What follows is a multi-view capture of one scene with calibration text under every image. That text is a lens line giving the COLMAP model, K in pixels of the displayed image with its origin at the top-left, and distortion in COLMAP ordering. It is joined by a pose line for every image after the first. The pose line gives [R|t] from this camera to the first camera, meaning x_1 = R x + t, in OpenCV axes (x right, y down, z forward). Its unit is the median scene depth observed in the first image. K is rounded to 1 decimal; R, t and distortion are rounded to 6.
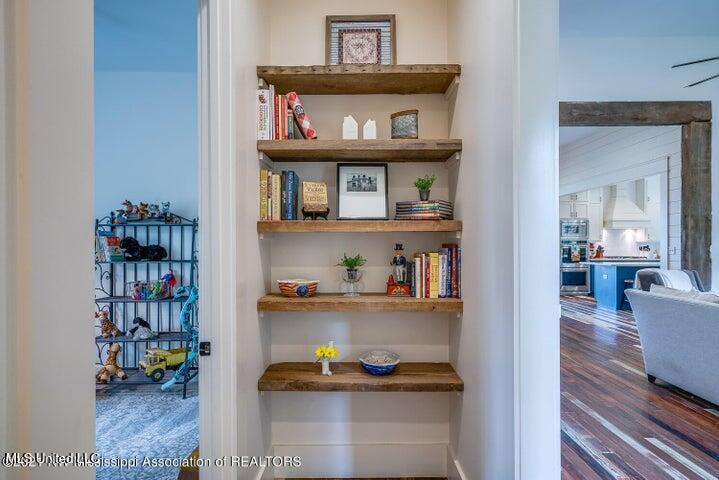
lens RADIAL K [[394.5, 0, 359.5], [0, 394.5, 240.0], [0, 0, 1]] dist [0.002061, 0.001370]
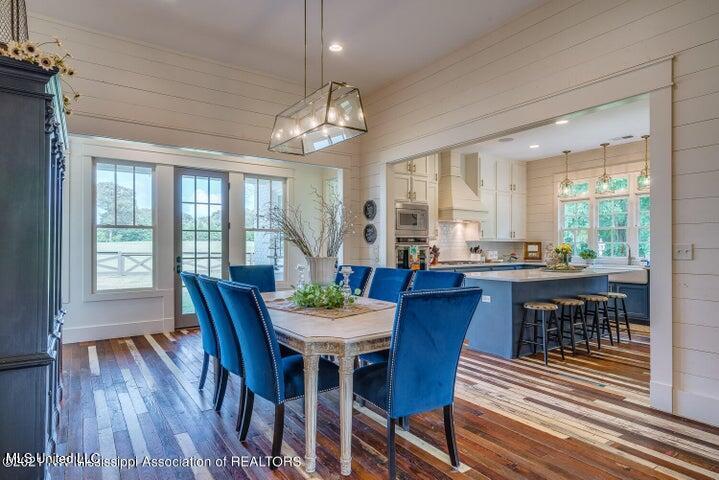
lens RADIAL K [[394.5, 0, 359.5], [0, 394.5, 240.0], [0, 0, 1]] dist [0.002061, 0.001370]
pose [[0.826996, 0.008953, 0.562136, 0.131963], [-0.002769, 0.999926, -0.011852, 0.013662], [-0.562200, 0.008245, 0.826960, 0.556565]]
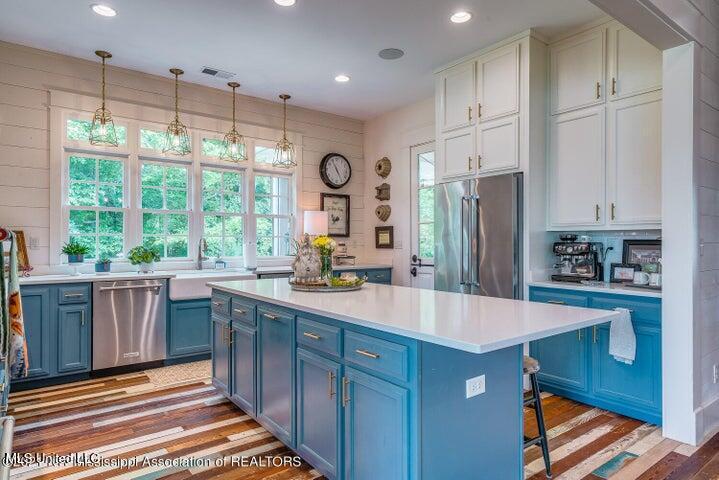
lens RADIAL K [[444.0, 0, 359.5], [0, 444.0, 240.0], [0, 0, 1]] dist [0.068760, 0.000371]
pose [[-0.610272, 0.008930, 0.792142, 0.407036], [0.007264, 0.999958, -0.005677, 0.013576], [-0.792159, 0.002290, -0.610311, 1.045862]]
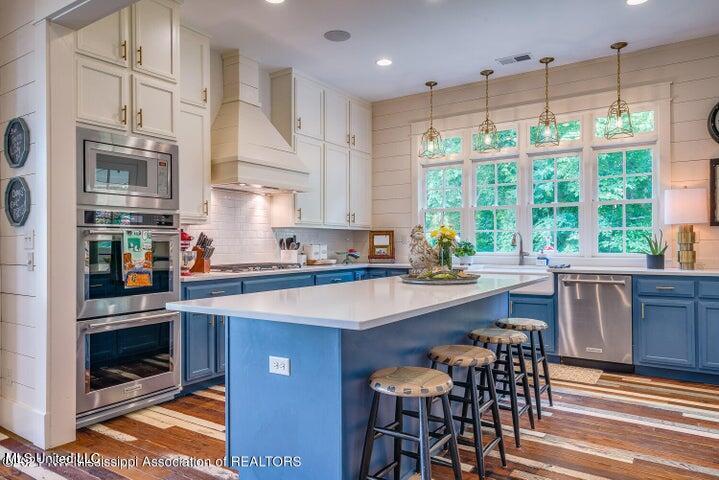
lens RADIAL K [[477.9, 0, 359.5], [0, 477.9, 240.0], [0, 0, 1]] dist [-0.023474, 0.001004]
pose [[0.559674, 0.003947, 0.828704, 0.377078], [0.003035, 0.999972, -0.006812, 0.023995], [-0.828707, 0.006328, 0.559646, 0.719219]]
